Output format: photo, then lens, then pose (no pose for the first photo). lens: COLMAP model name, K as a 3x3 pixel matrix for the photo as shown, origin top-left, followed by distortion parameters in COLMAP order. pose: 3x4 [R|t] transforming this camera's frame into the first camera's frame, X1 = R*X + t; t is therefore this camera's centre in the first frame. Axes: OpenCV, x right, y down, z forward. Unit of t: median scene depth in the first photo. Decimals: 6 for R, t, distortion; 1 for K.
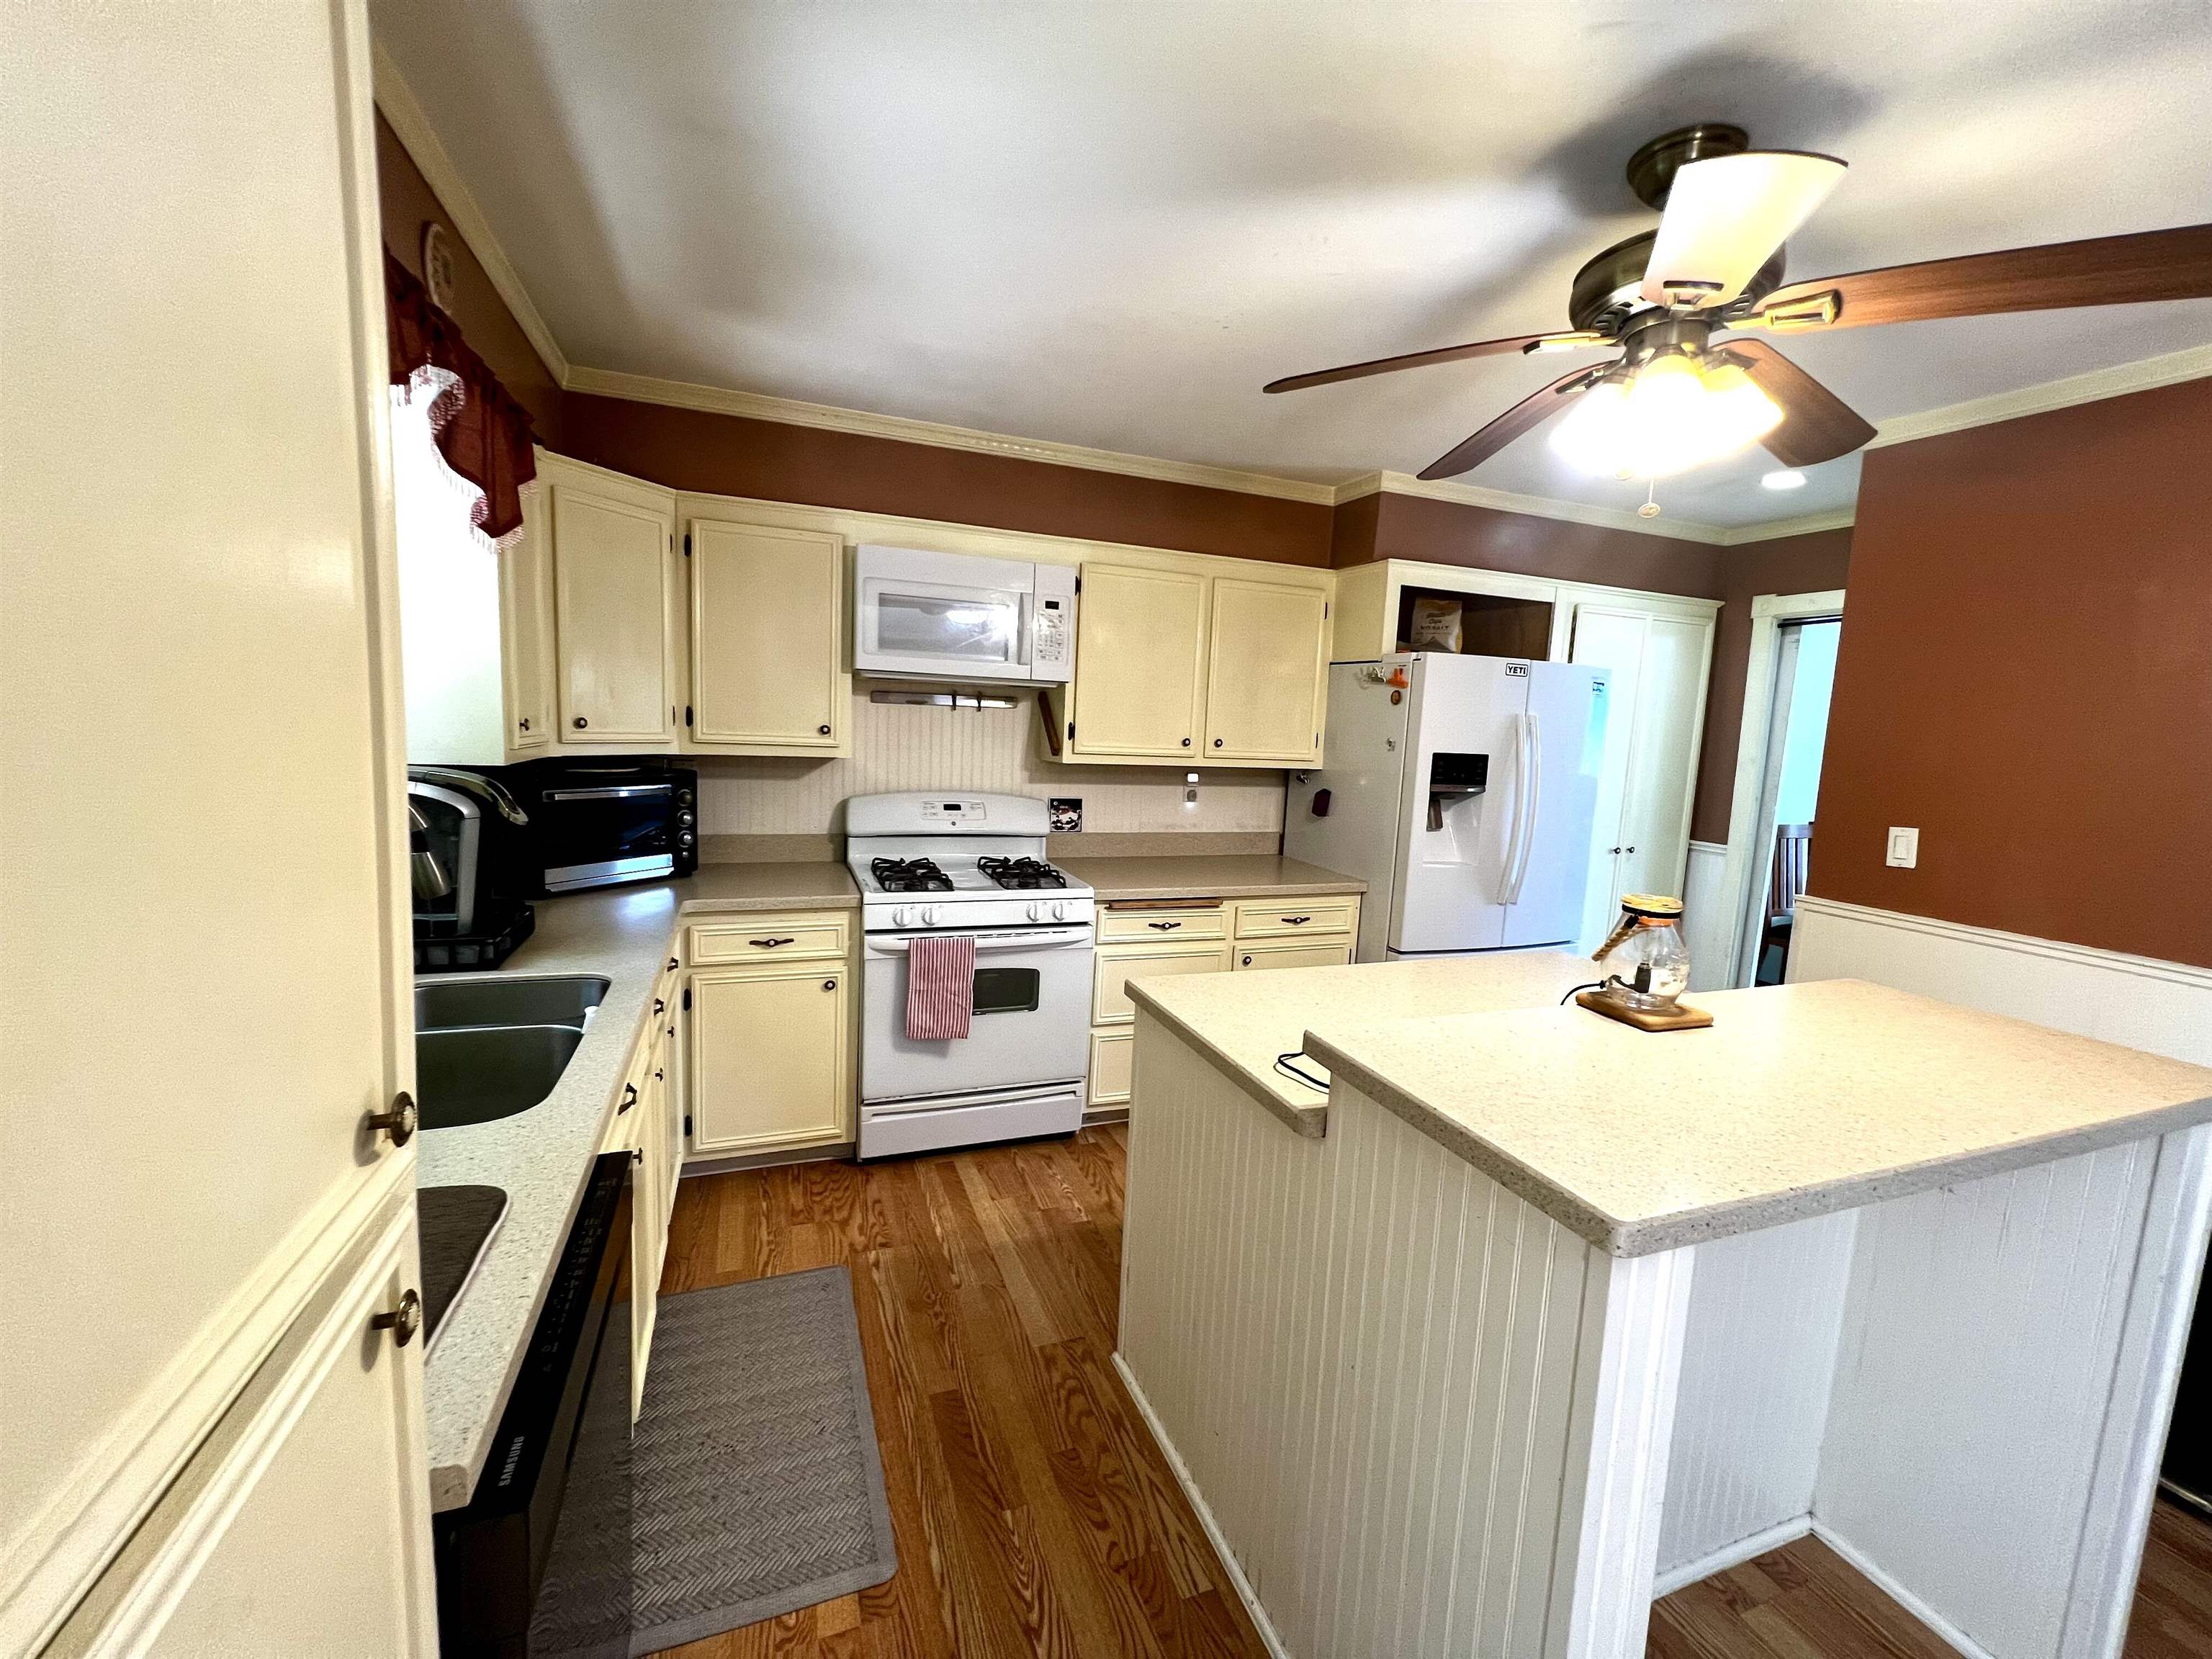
lens RADIAL K [[889.1, 0, 1109.1], [0, 889.1, 825.5], [0, 0, 1]] dist [-0.000228, -0.000531]
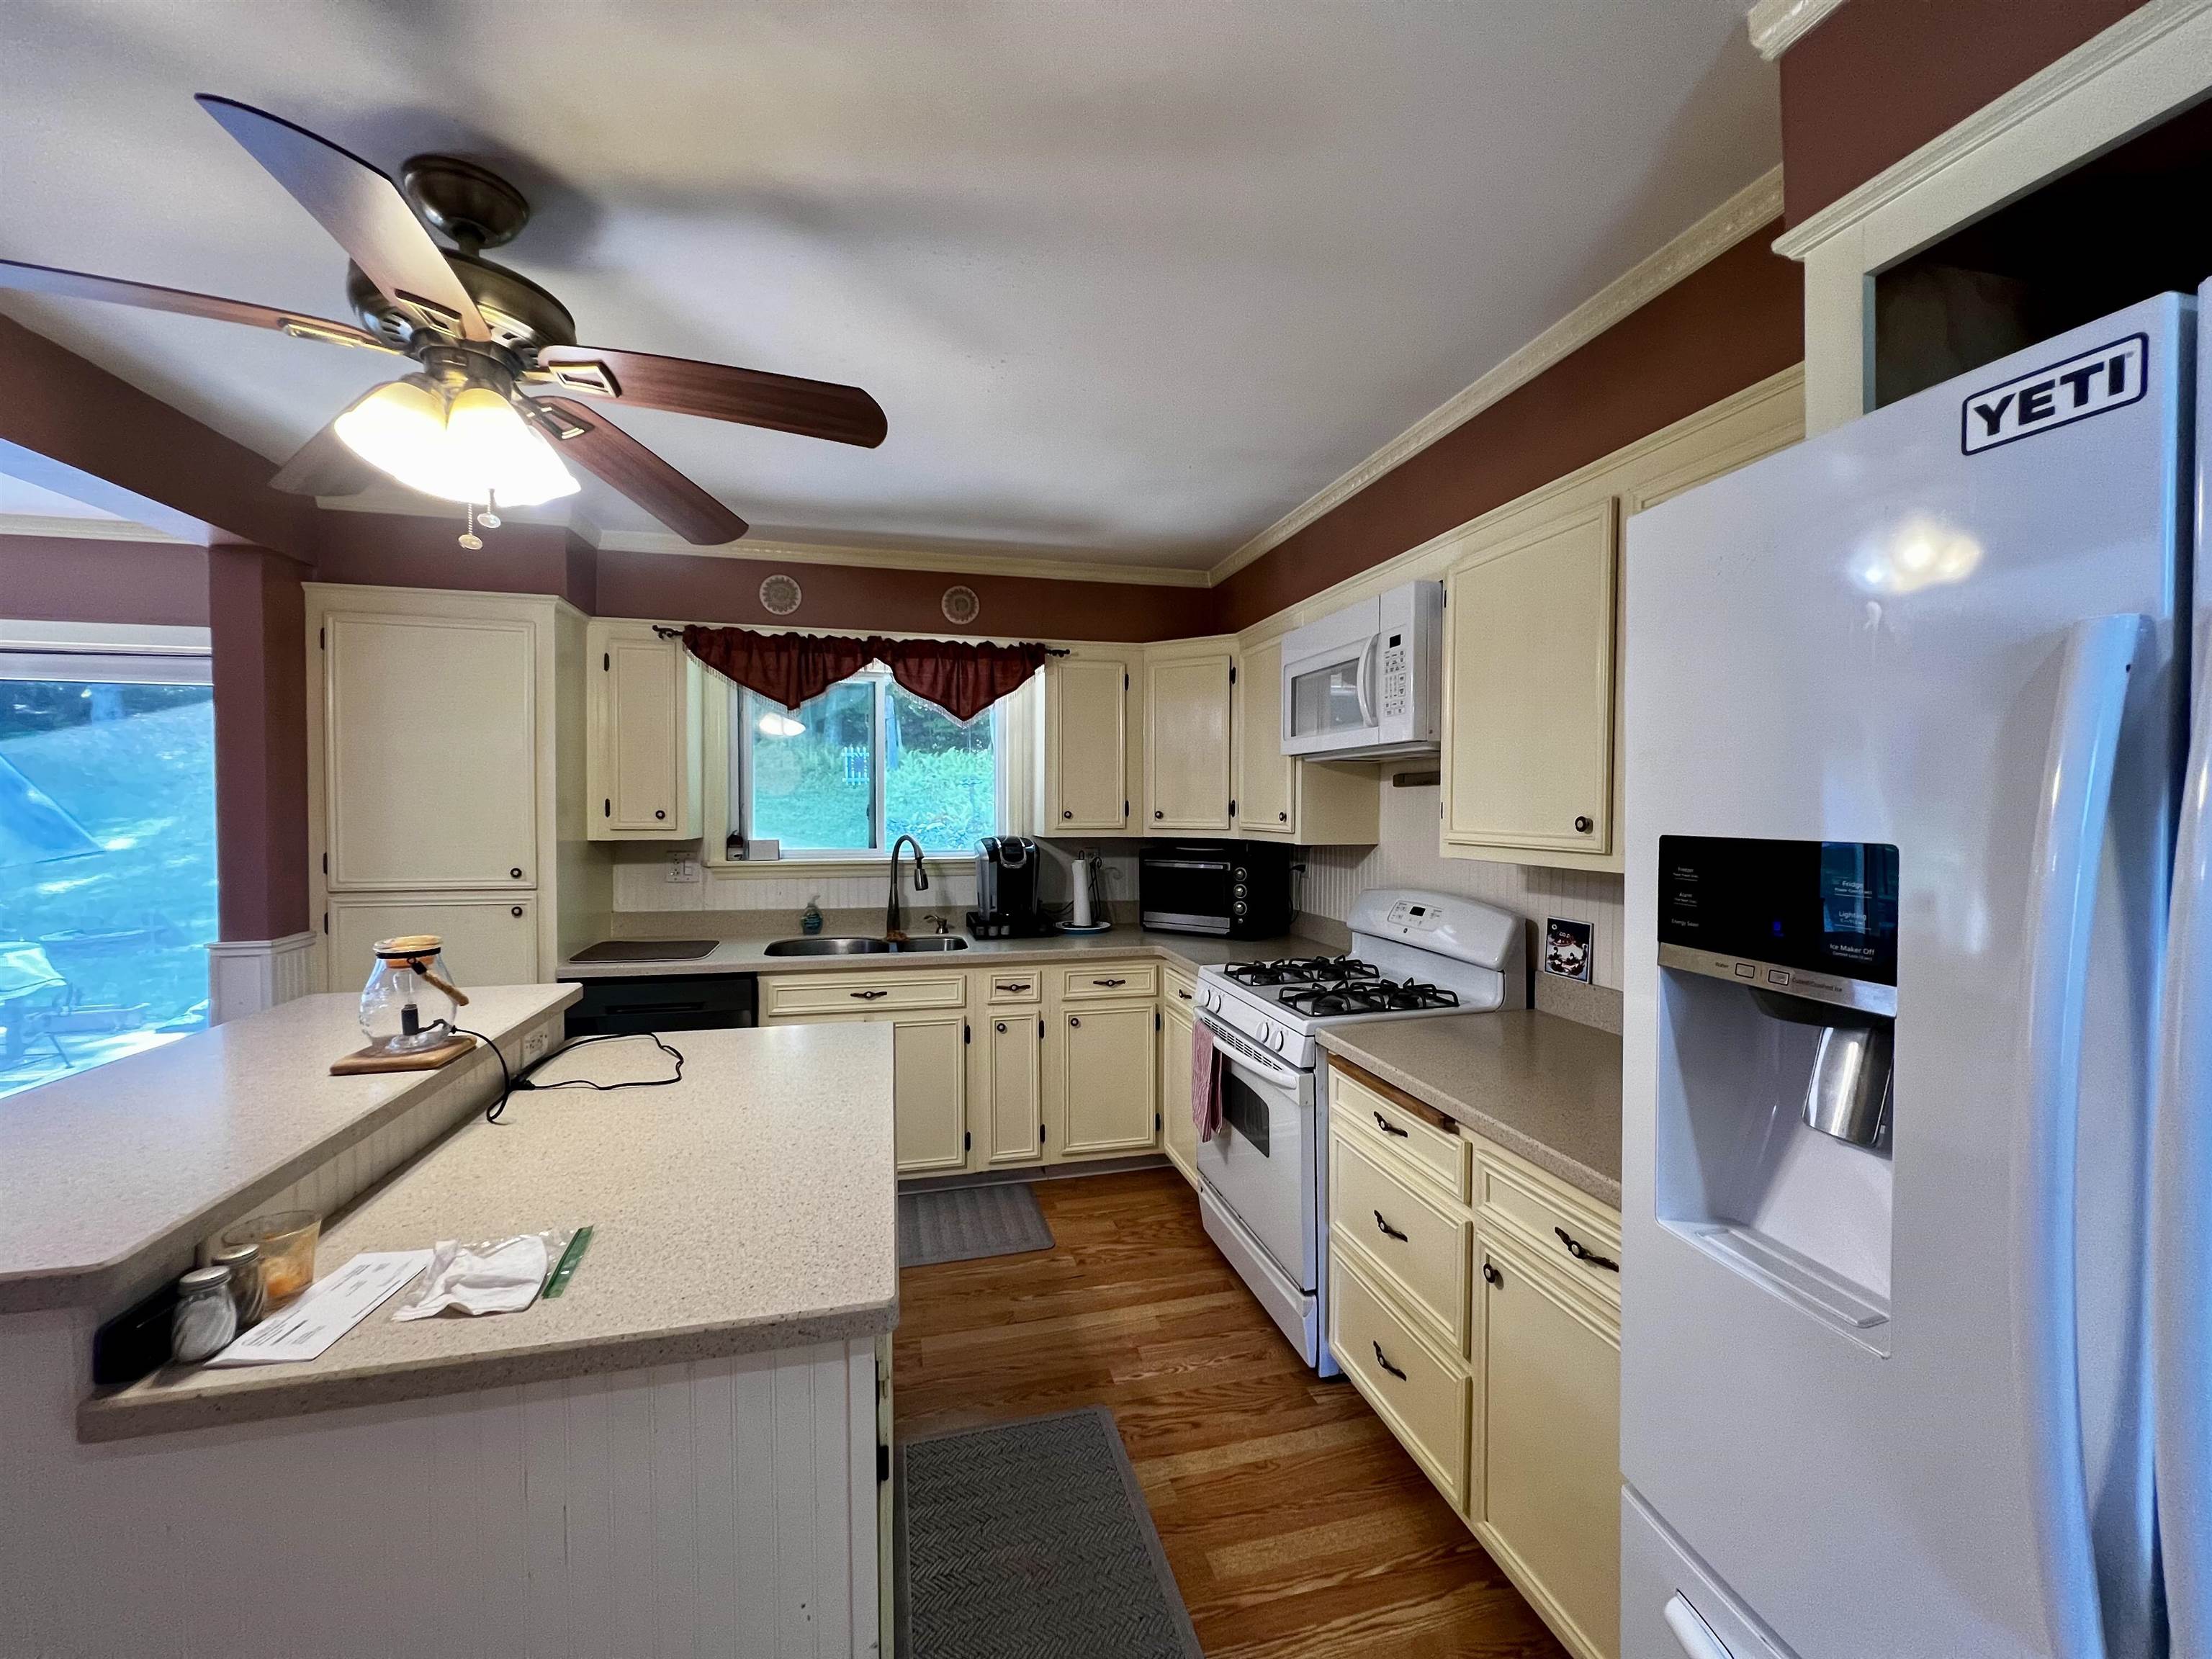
lens RADIAL K [[889.1, 0, 1116.9], [0, 889.1, 837.2], [0, 0, 1]] dist [-0.000228, -0.000531]
pose [[-0.120160, -0.009008, -0.992714, 0.763993], [-0.120541, 0.992693, 0.005582, -0.068997], [0.985409, 0.120333, -0.120368, 0.974180]]
